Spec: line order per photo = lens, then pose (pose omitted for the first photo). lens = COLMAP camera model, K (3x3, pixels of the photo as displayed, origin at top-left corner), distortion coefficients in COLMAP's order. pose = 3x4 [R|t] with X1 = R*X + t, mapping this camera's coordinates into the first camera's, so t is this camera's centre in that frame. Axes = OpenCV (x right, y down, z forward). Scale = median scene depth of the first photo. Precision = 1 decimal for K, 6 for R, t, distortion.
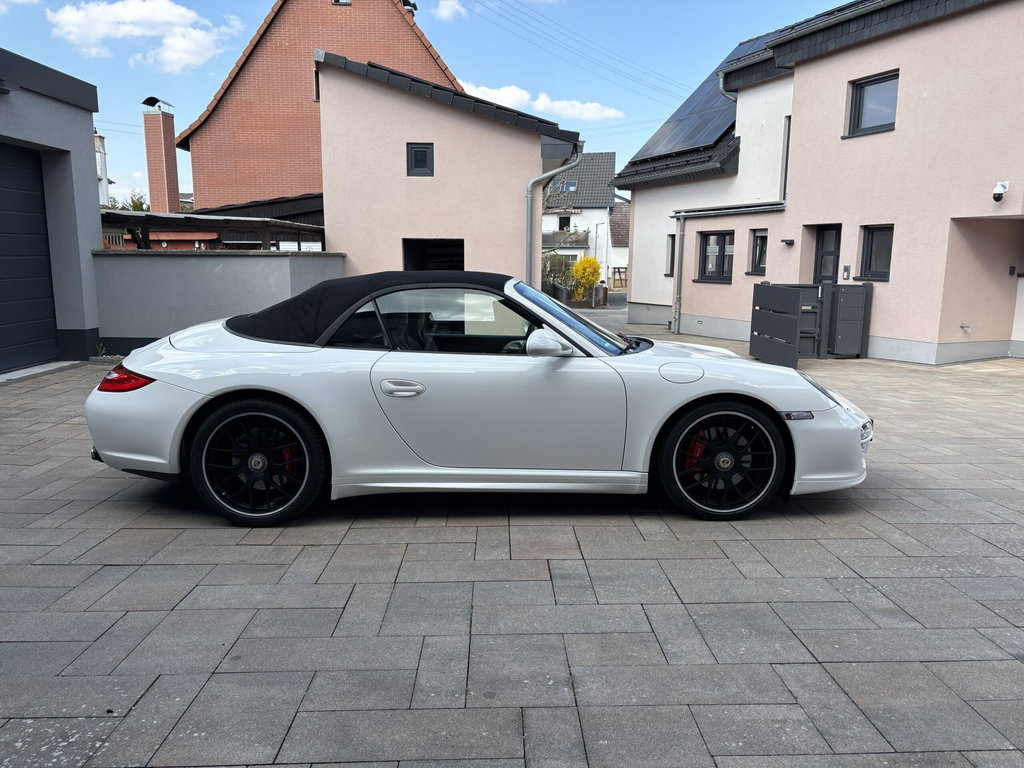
lens RADIAL K [[775.6, 0, 515.2], [0, 775.6, 388.1], [0, 0, 1]] dist [0.034380, -0.030883]
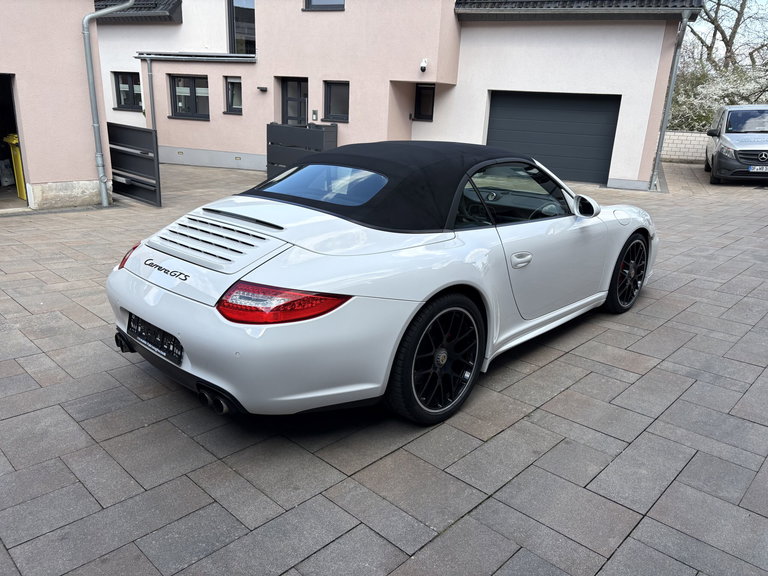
lens RADIAL K [[581.8, 0, 385.7], [0, 581.8, 287.6], [0, 0, 1]] dist [0.033695, -0.028247]
pose [[0.708378, -0.191189, 0.679446, -0.279962], [0.078580, 0.977994, 0.193271, -0.044845], [-0.701446, -0.083518, 0.707813, 0.175219]]
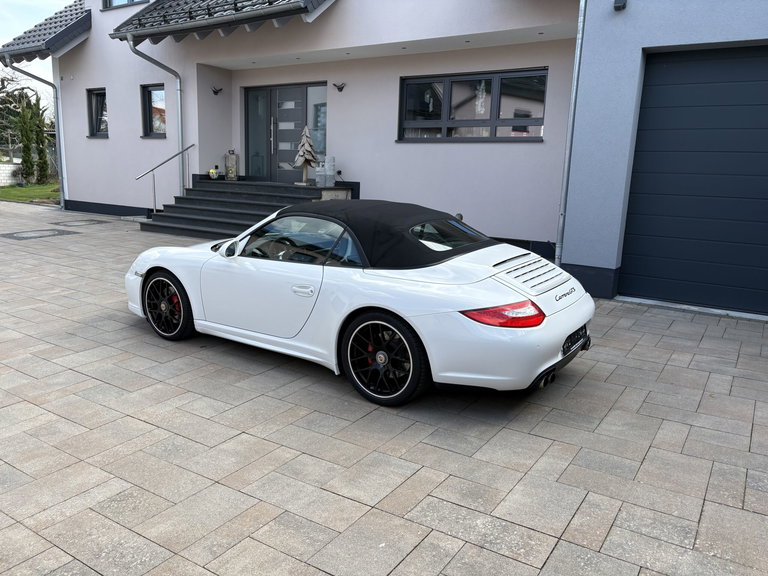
lens RADIAL K [[581.8, 0, 385.7], [0, 581.8, 287.6], [0, 0, 1]] dist [0.033695, -0.028247]
pose [[-0.819021, -0.145716, 0.554951, -0.287758], [0.052663, 0.944039, 0.325604, -0.133285], [-0.571341, 0.295902, -0.765514, 0.708422]]
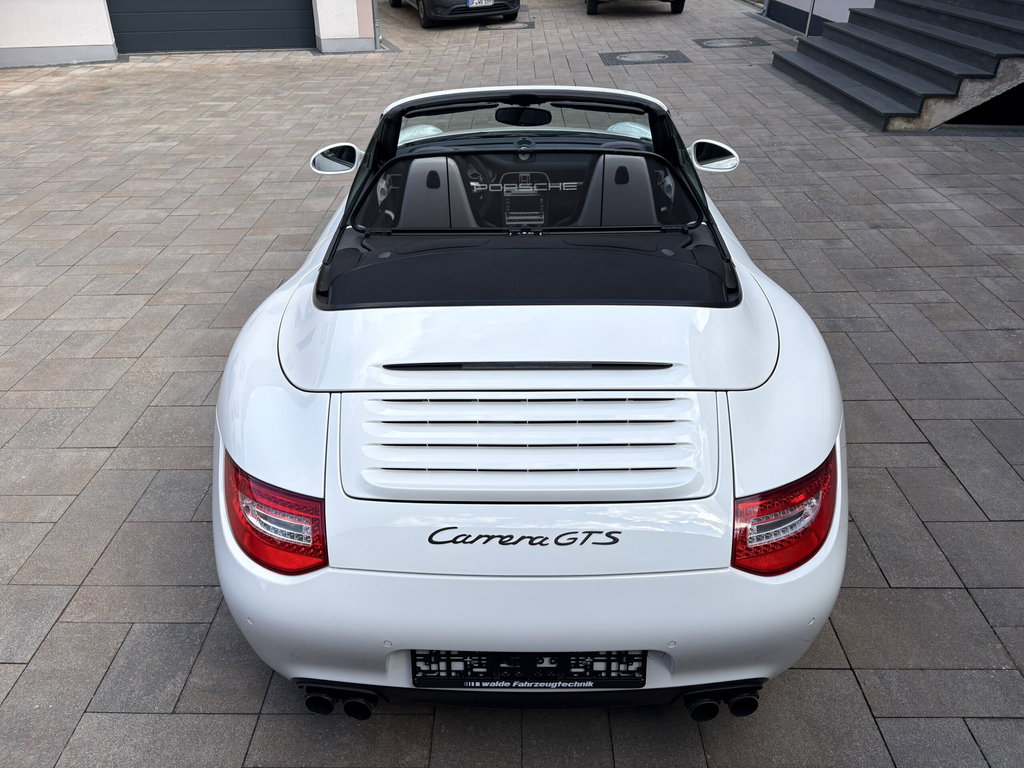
lens RADIAL K [[775.8, 0, 508.7], [0, 775.8, 385.1], [0, 0, 1]] dist [0.022395, -0.008175]
pose [[0.034079, -0.526954, 0.849210, -0.290767], [0.149312, 0.842852, 0.517016, -0.110657], [-0.988203, 0.109178, 0.107405, 0.377346]]
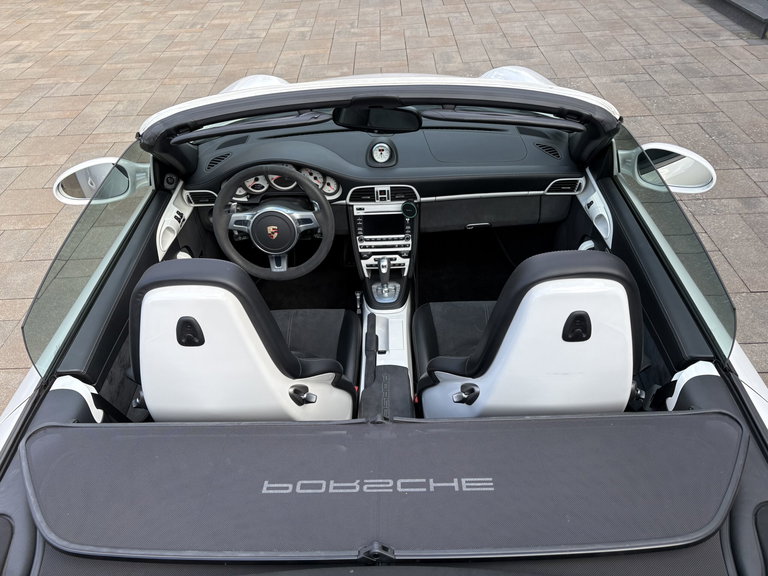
lens RADIAL K [[581.6, 0, 384.0], [0, 581.6, 292.4], [0, 0, 1]] dist [0.080650, -0.103602]
pose [[0.020158, -0.642669, 0.765879, -0.122664], [0.167122, 0.757423, 0.631174, -0.099879], [-0.985730, 0.115272, 0.122672, 0.378365]]
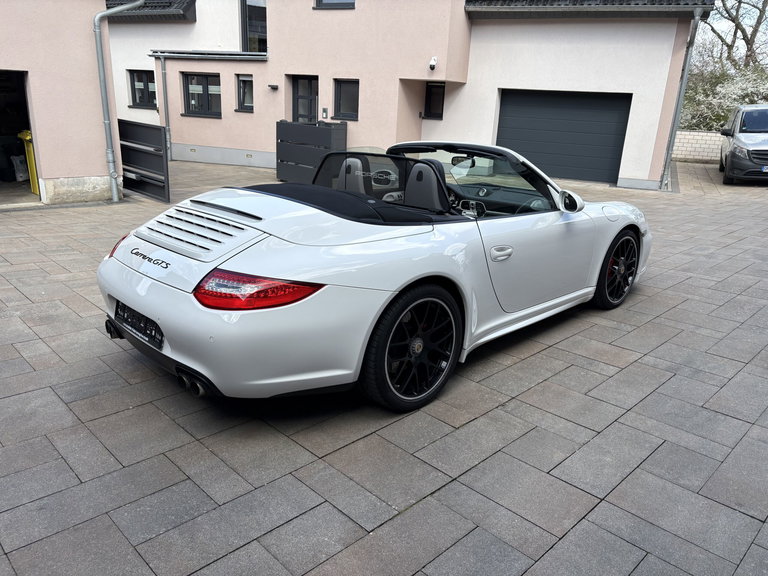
lens RADIAL K [[581.7, 0, 386.4], [0, 581.7, 291.1], [0, 0, 1]] dist [0.034380, -0.030883]
pose [[0.727451, -0.188206, 0.659844, -0.273710], [0.073087, 0.977430, 0.198215, -0.041329], [-0.682256, -0.095965, 0.724788, 0.159260]]
